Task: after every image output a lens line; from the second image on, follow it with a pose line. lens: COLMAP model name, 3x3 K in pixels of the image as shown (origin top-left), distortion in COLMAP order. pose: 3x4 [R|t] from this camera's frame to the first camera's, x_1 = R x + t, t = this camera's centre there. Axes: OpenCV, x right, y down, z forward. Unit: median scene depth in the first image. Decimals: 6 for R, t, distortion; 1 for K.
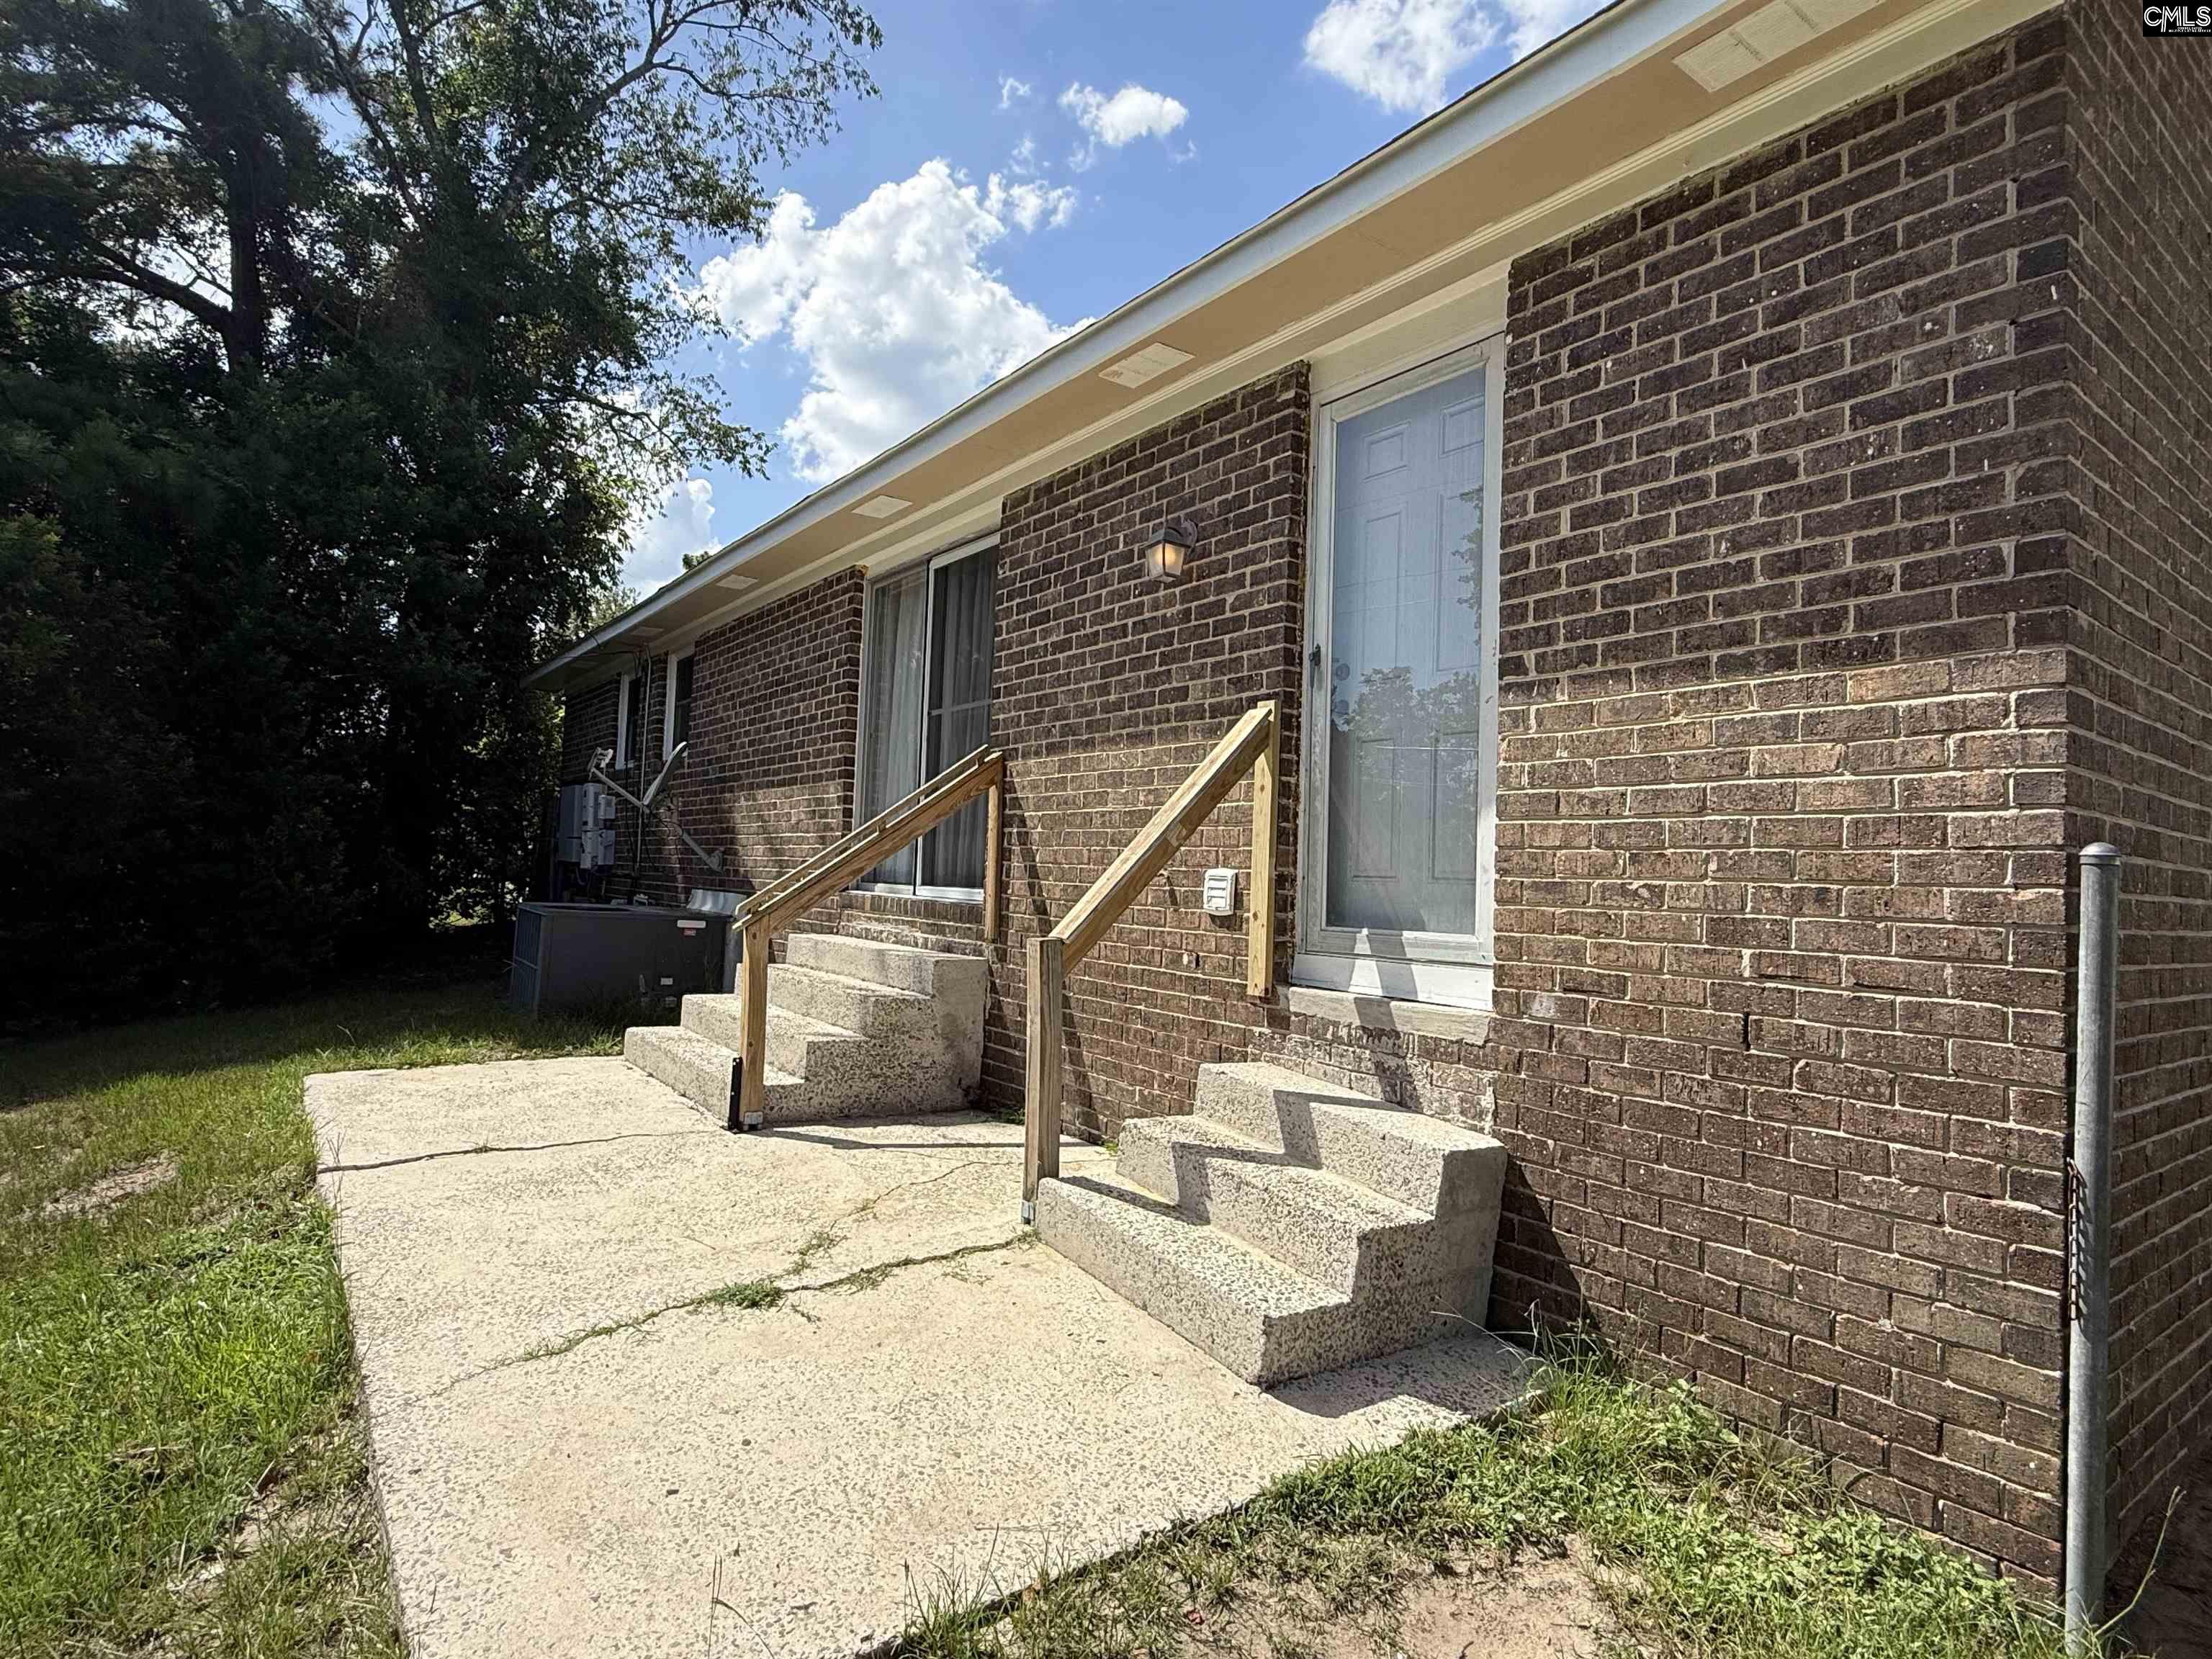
lens RADIAL K [[1167.6, 0, 1102.0], [0, 1167.6, 815.9], [0, 0, 1]] dist [-0.002241, 0.001227]
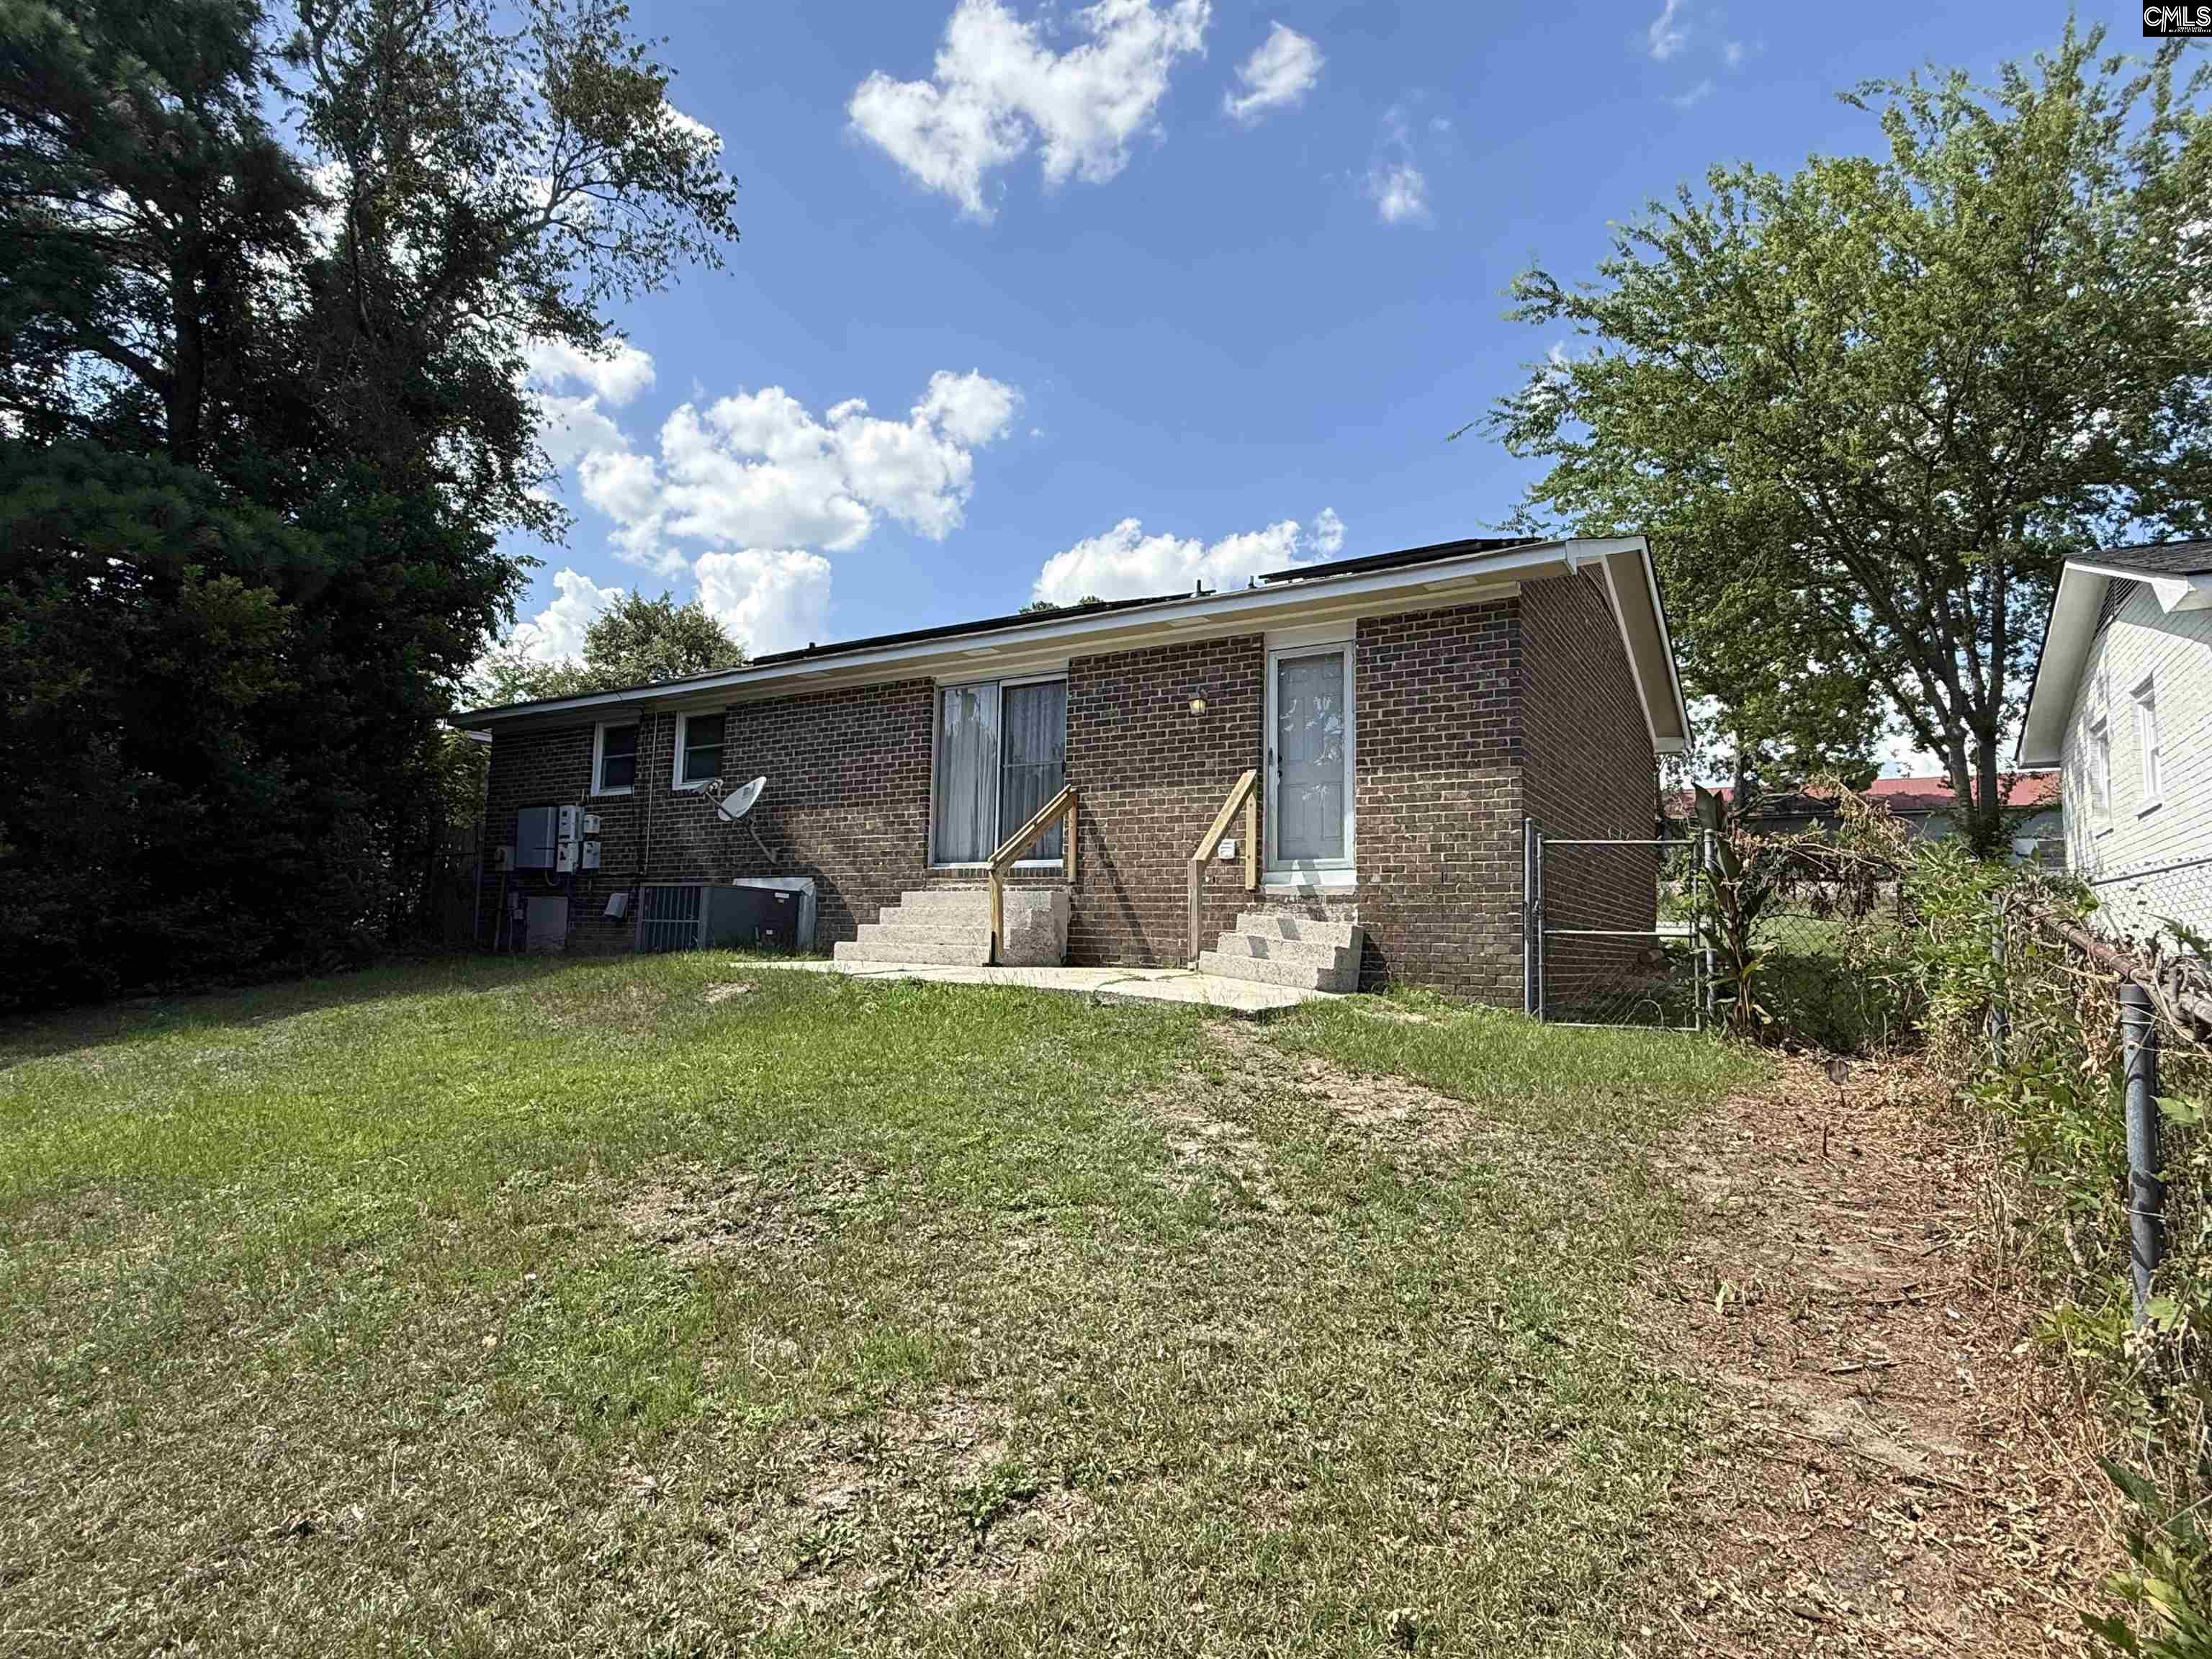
lens RADIAL K [[1167.6, 0, 1102.0], [0, 1167.6, 815.9], [0, 0, 1]] dist [-0.002241, 0.001227]
pose [[0.929152, 0.024468, 0.368888, -1.150421], [-0.006788, 0.998768, -0.049149, 0.132270], [-0.369636, 0.043163, 0.928174, -1.260293]]
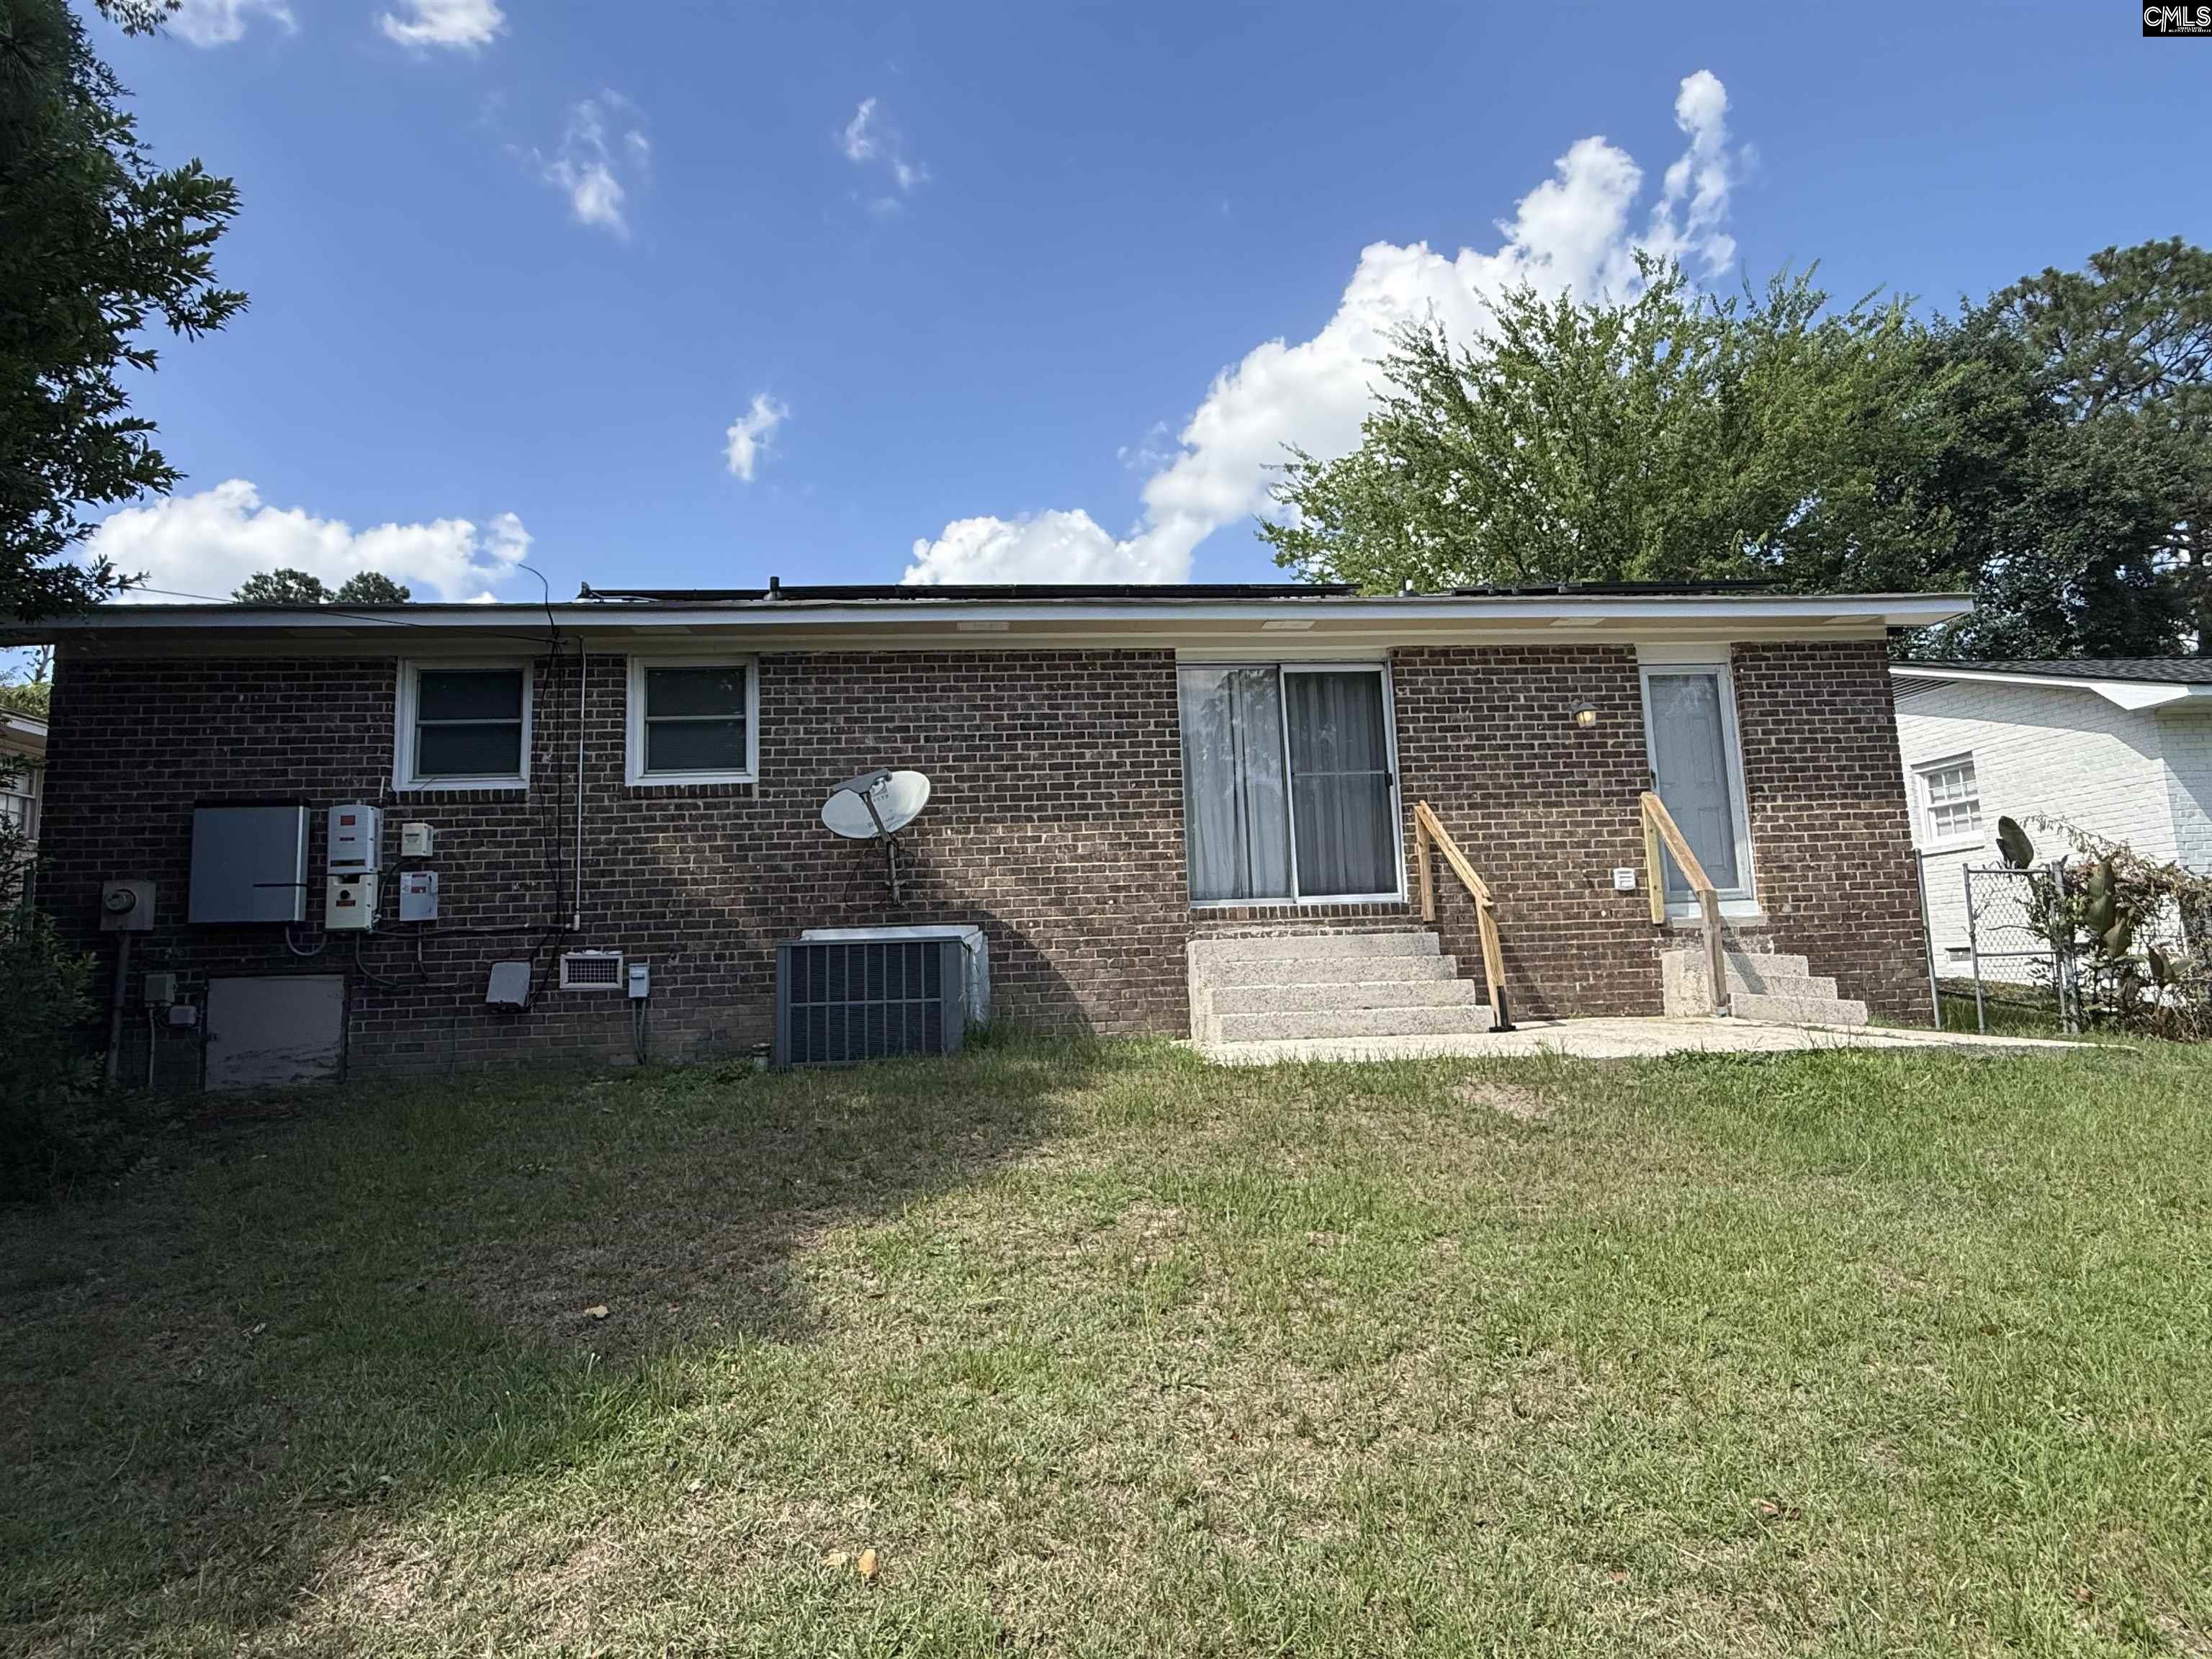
lens RADIAL K [[1167.6, 0, 1102.0], [0, 1167.6, 815.9], [0, 0, 1]] dist [-0.002241, 0.001227]
pose [[0.508928, 0.057829, 0.858865, -2.528857], [0.012487, 0.997140, -0.074539, 0.110543], [-0.860719, 0.048659, 0.506750, 0.840756]]
